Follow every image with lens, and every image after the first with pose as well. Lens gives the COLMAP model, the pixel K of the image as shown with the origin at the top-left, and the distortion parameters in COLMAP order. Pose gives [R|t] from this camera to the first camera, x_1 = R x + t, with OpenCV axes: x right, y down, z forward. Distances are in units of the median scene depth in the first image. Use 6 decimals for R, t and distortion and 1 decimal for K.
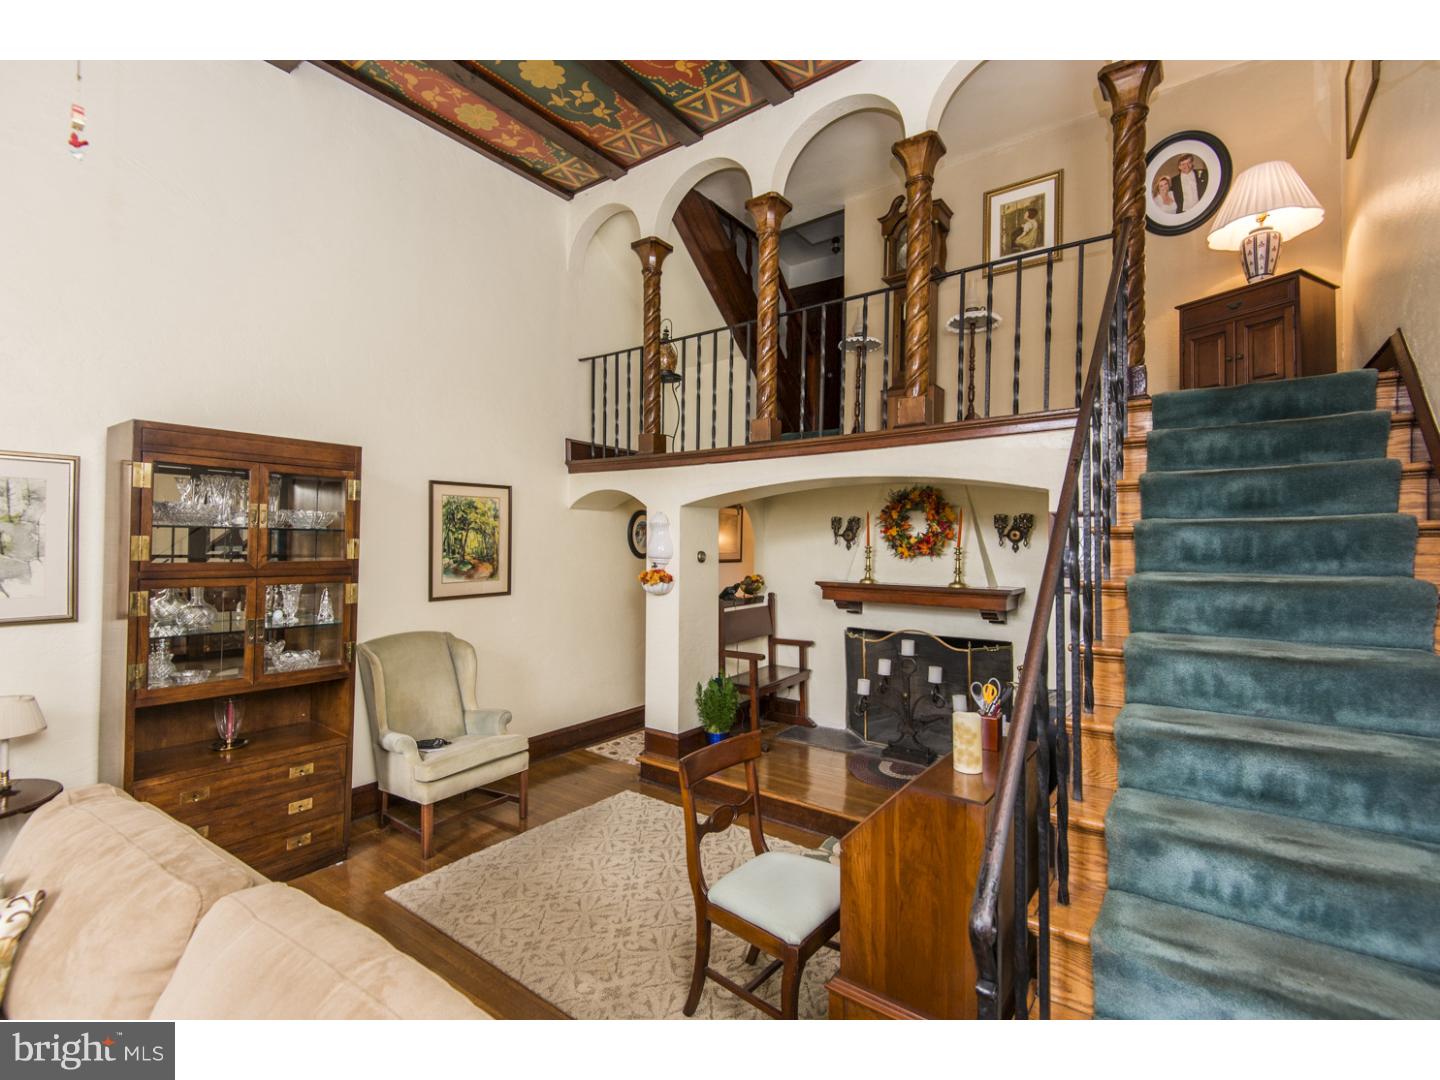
lens RADIAL K [[653.8, 0, 720.0], [0, 653.8, 540.0], [0, 0, 1]] dist [0.037551, -0.025745]
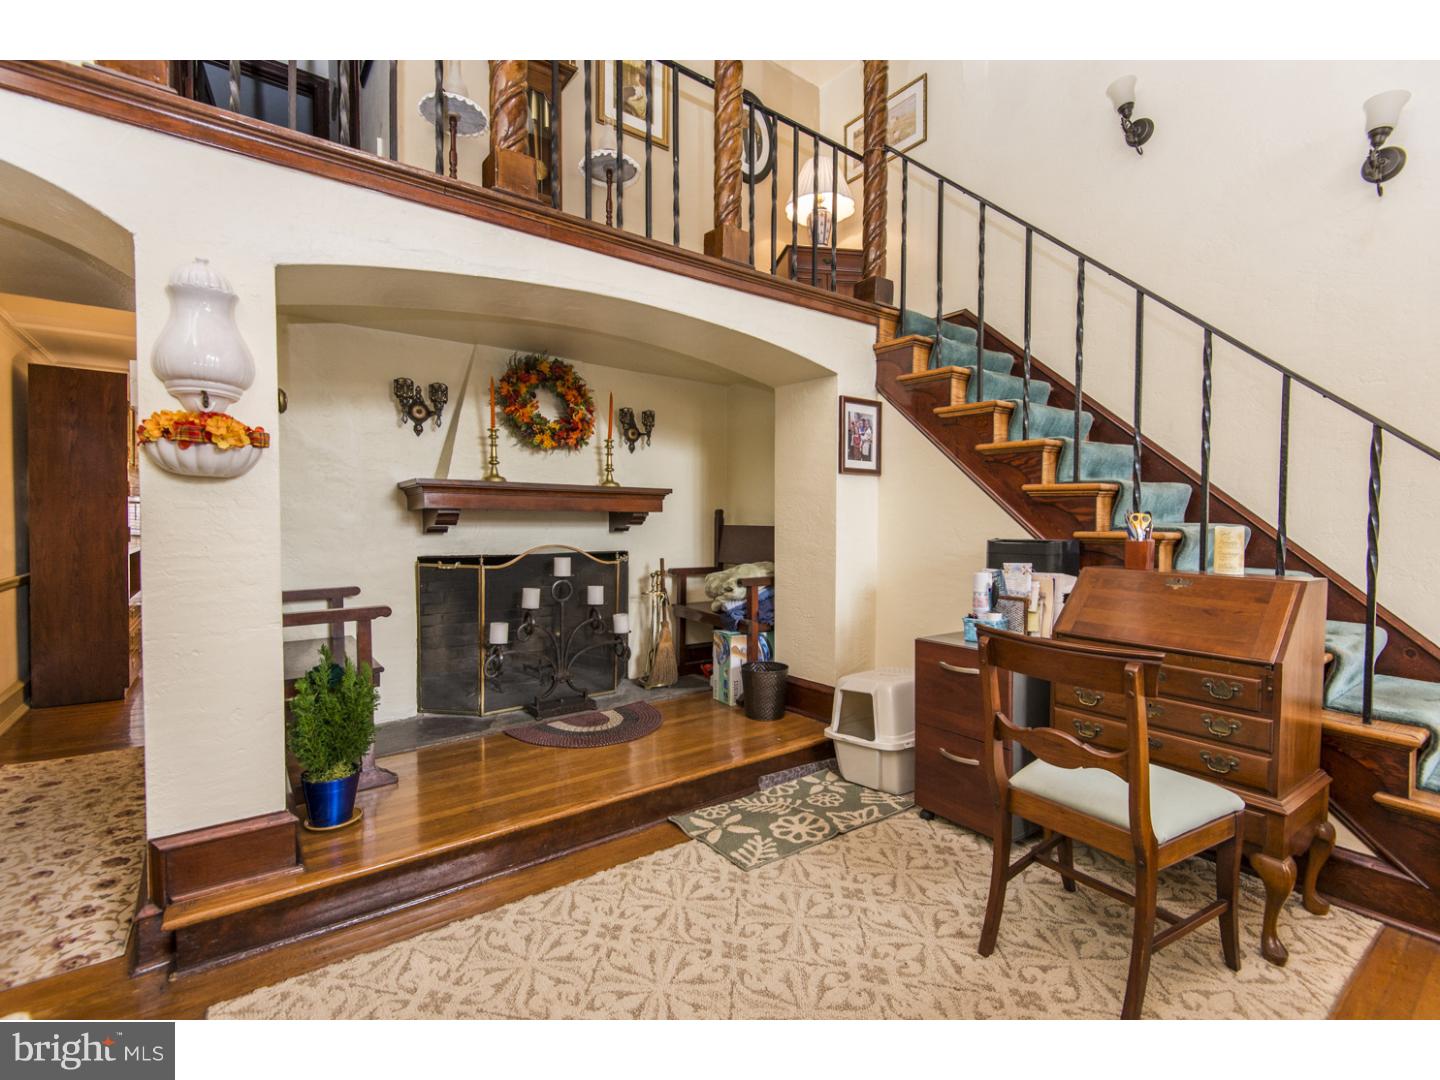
lens RADIAL K [[659.9, 0, 720.0], [0, 659.9, 540.0], [0, 0, 1]] dist [0.041252, -0.022309]
pose [[0.285800, -0.031671, 0.957766, -0.391191], [-0.009763, 0.999306, 0.035958, 0.103510], [-0.958240, -0.019627, 0.285292, 0.606713]]
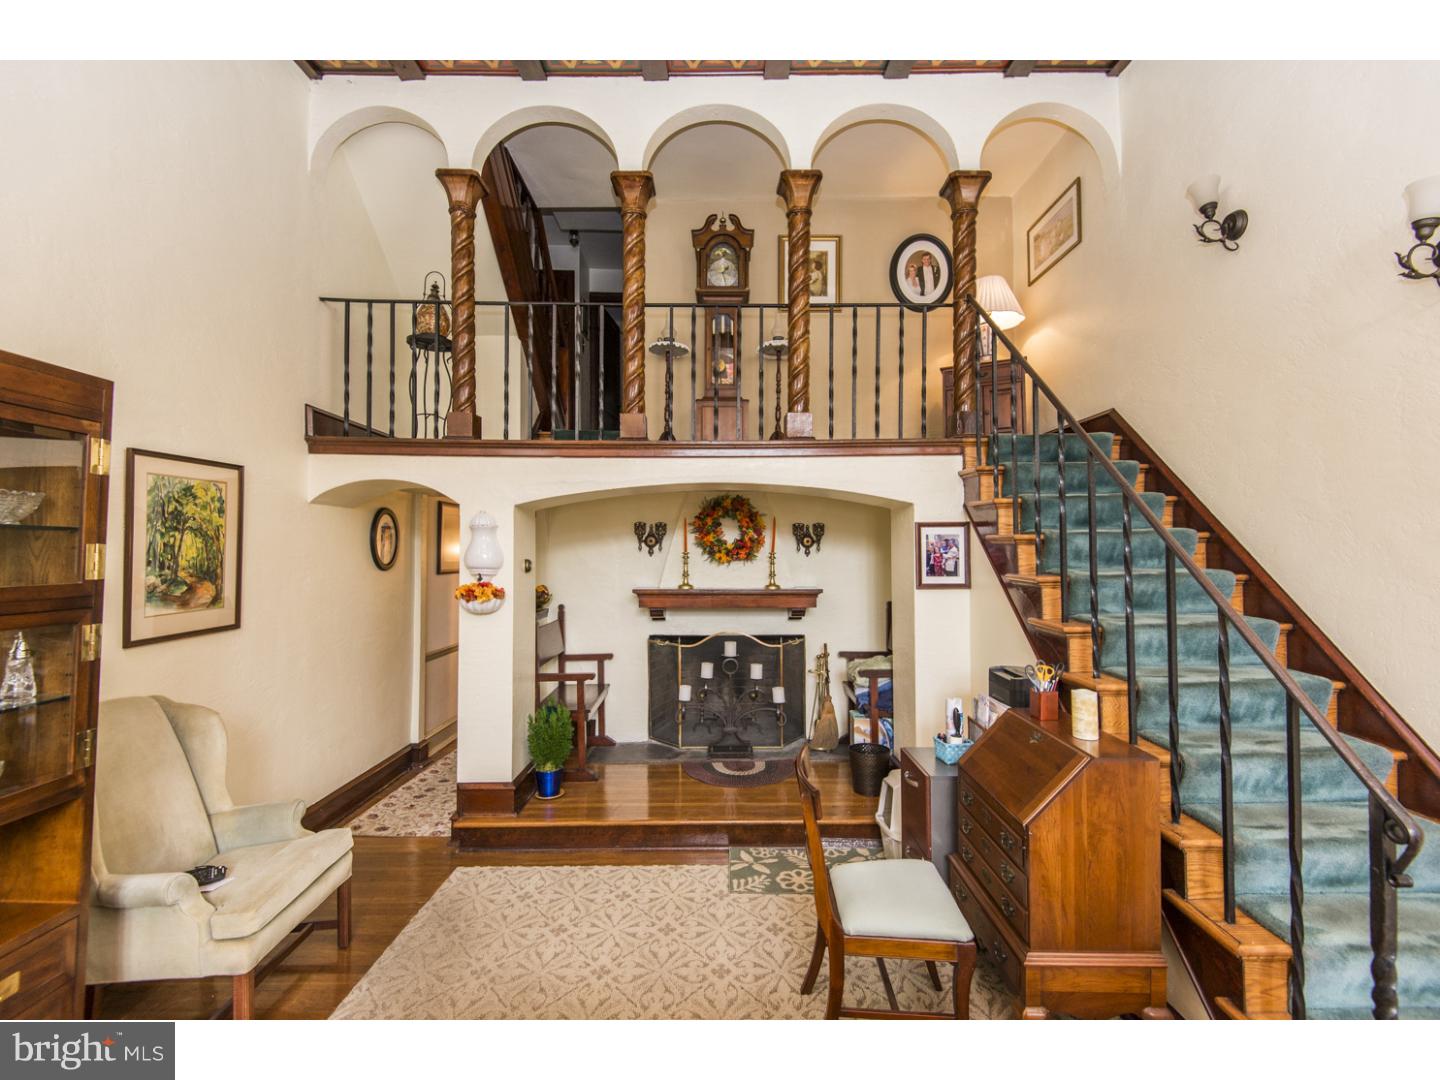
lens RADIAL K [[653.8, 0, 720.0], [0, 653.8, 540.0], [0, 0, 1]] dist [0.037551, -0.025745]
pose [[0.799314, 0.004486, 0.600897, -0.351668], [0.001743, 0.999951, -0.009783, 0.000983], [-0.600911, 0.008867, 0.799267, 0.176863]]
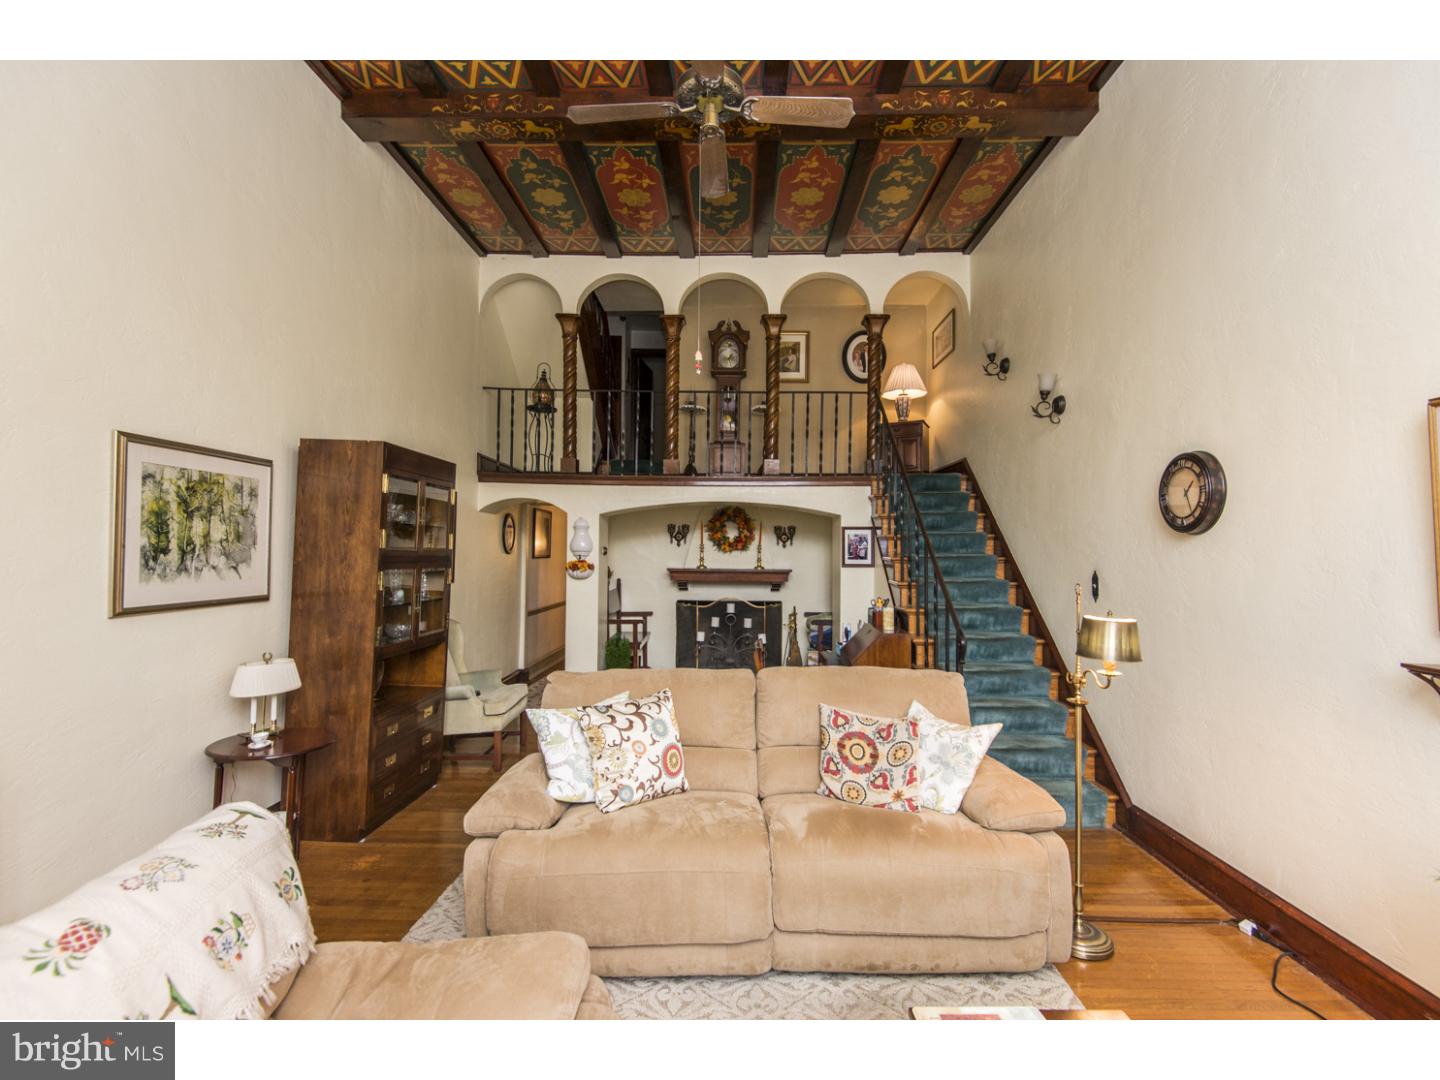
lens RADIAL K [[659.9, 0, 720.0], [0, 659.9, 540.0], [0, 0, 1]] dist [0.041252, -0.022309]
pose [[0.813621, 0.011681, 0.581278, -0.662377], [-0.008668, 0.999931, -0.007961, 0.011862], [-0.581330, 0.001438, 0.813666, -0.282399]]
